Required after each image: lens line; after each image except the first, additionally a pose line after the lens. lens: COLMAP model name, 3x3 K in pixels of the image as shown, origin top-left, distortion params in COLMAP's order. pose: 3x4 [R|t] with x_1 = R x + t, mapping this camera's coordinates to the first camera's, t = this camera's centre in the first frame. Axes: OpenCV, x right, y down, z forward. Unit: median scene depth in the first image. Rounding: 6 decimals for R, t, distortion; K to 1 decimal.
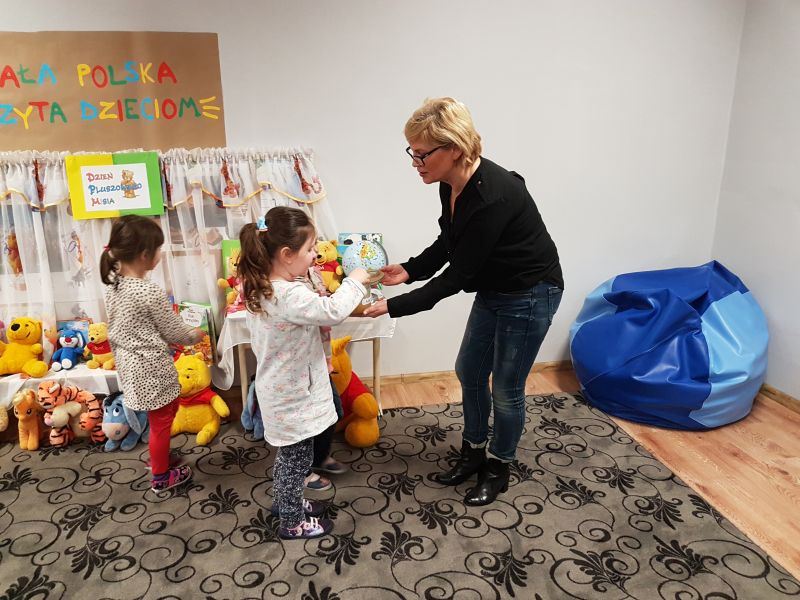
lens RADIAL K [[625.2, 0, 387.8], [0, 625.2, 320.4], [0, 0, 1]] dist [-0.026913, 0.016575]
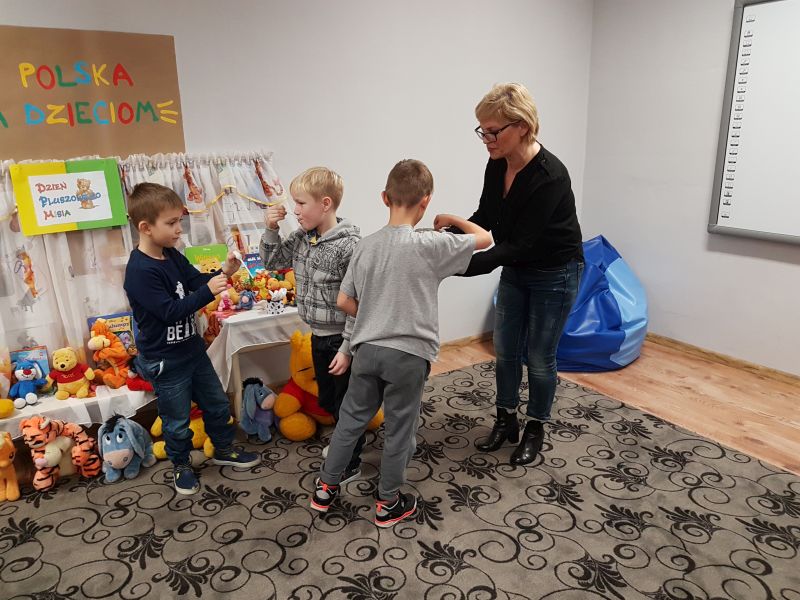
lens RADIAL K [[625.2, 0, 399.5], [0, 625.2, 312.8], [0, 0, 1]] dist [-0.026913, 0.016575]
pose [[0.926278, -0.111694, 0.359907, -0.345186], [0.119738, 0.992806, -0.000055, 0.011869], [-0.357311, 0.043145, 0.932988, -0.018202]]
